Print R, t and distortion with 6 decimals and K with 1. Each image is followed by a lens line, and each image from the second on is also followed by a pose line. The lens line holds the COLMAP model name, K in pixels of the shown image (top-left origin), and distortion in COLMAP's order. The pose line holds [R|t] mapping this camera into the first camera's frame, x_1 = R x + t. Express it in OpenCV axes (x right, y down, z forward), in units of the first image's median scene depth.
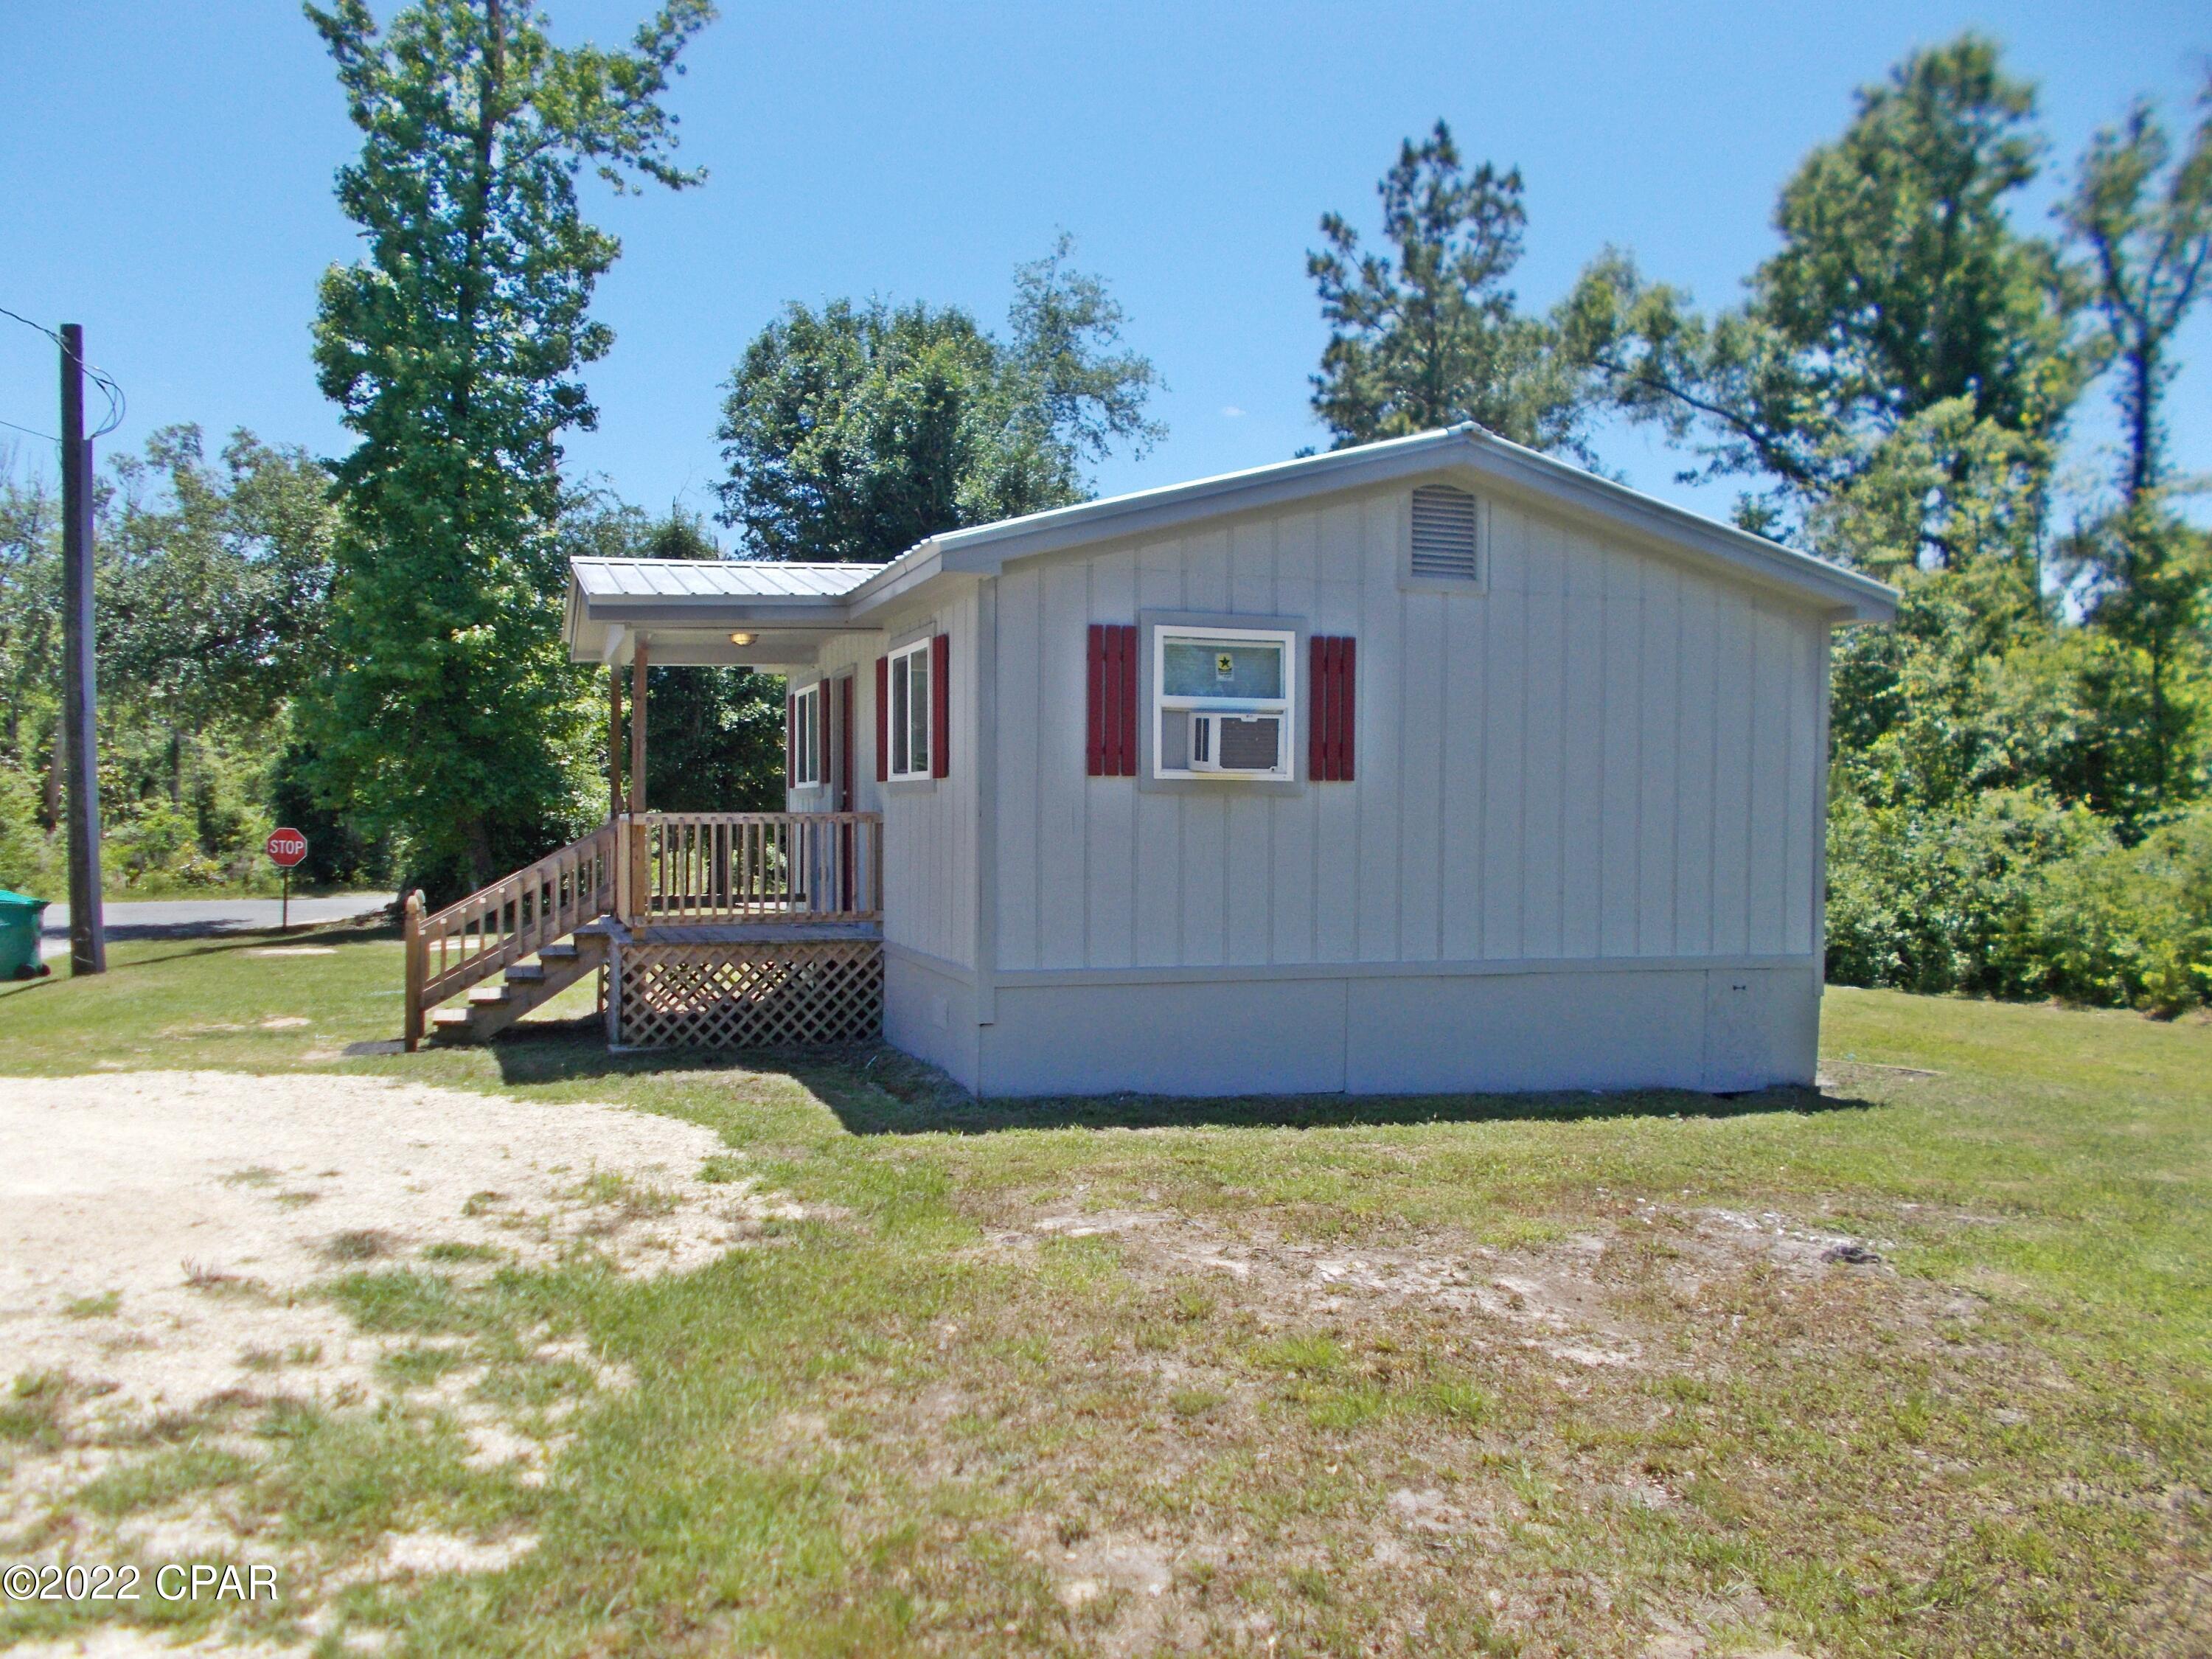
lens RADIAL K [[1685.3, 0, 1109.0], [0, 1685.3, 824.3], [0, 0, 1]] dist [0.013385, -0.024008]
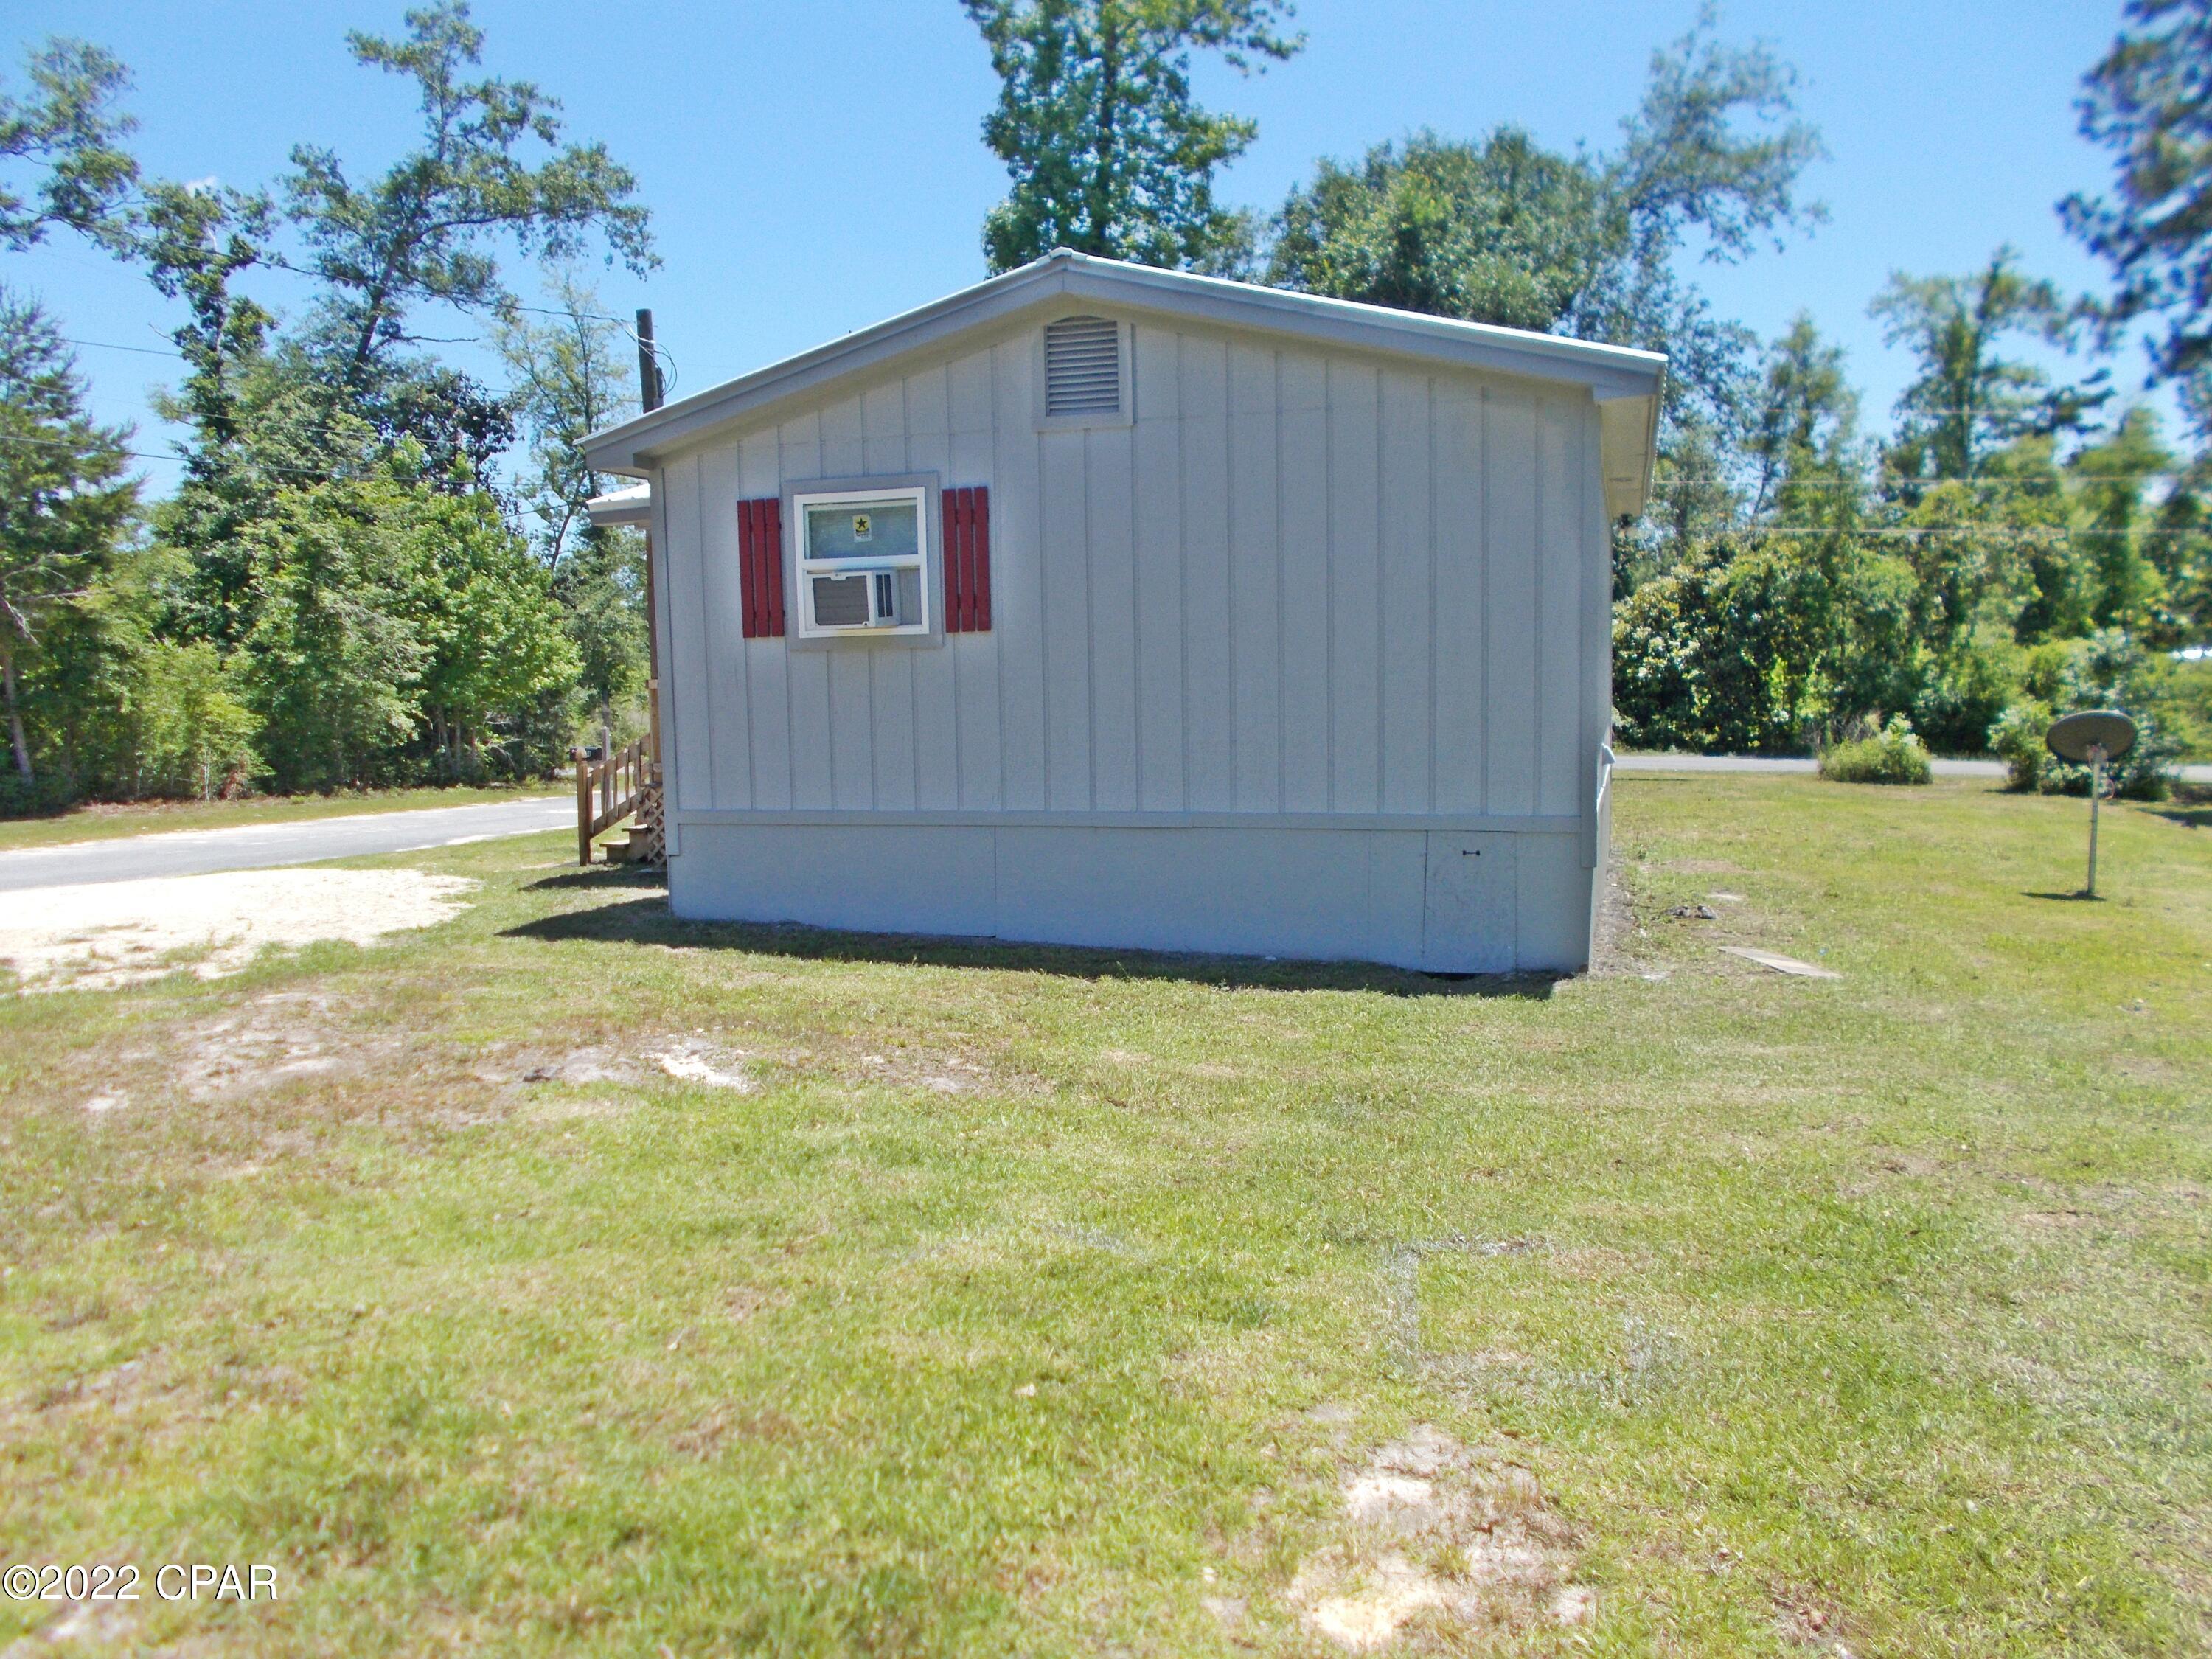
lens RADIAL K [[1685.3, 0, 1103.2], [0, 1685.3, 840.3], [0, 0, 1]] dist [0.013385, -0.024008]
pose [[0.813552, 0.031114, -0.580660, 0.778445], [0.022476, 0.996139, 0.084868, 0.014457], [0.581058, -0.082096, 0.809711, 0.211109]]
